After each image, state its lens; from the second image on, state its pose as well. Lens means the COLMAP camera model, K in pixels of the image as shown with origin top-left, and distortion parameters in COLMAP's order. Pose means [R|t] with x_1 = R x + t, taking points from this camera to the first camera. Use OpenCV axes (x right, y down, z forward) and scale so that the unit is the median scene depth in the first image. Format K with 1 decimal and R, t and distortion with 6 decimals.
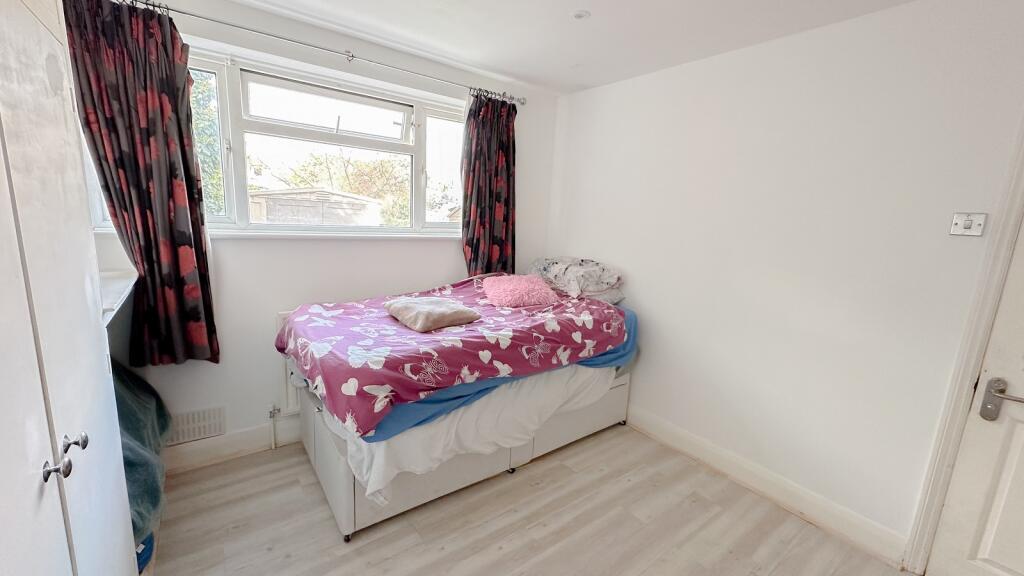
lens RADIAL K [[407.4, 0, 512.0], [0, 407.4, 288.0], [0, 0, 1]] dist [-0.000388, 0.000304]
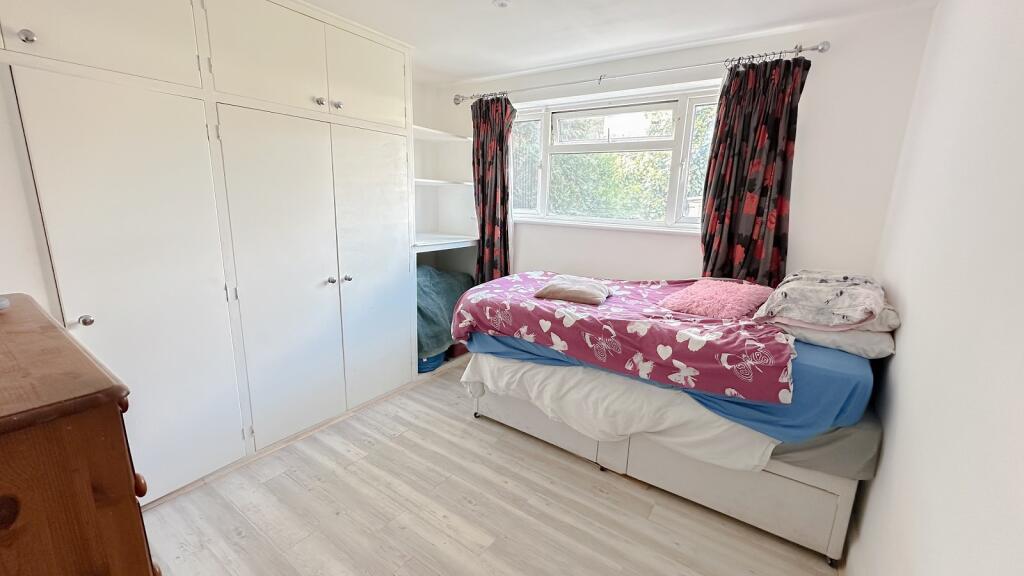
lens RADIAL K [[407.4, 0, 512.0], [0, 407.4, 288.0], [0, 0, 1]] dist [-0.000388, 0.000304]
pose [[0.314996, 0.161337, -0.935279, 0.833679], [-0.187592, 0.976588, 0.105283, -0.032272], [0.930369, 0.142287, 0.337887, 0.452106]]
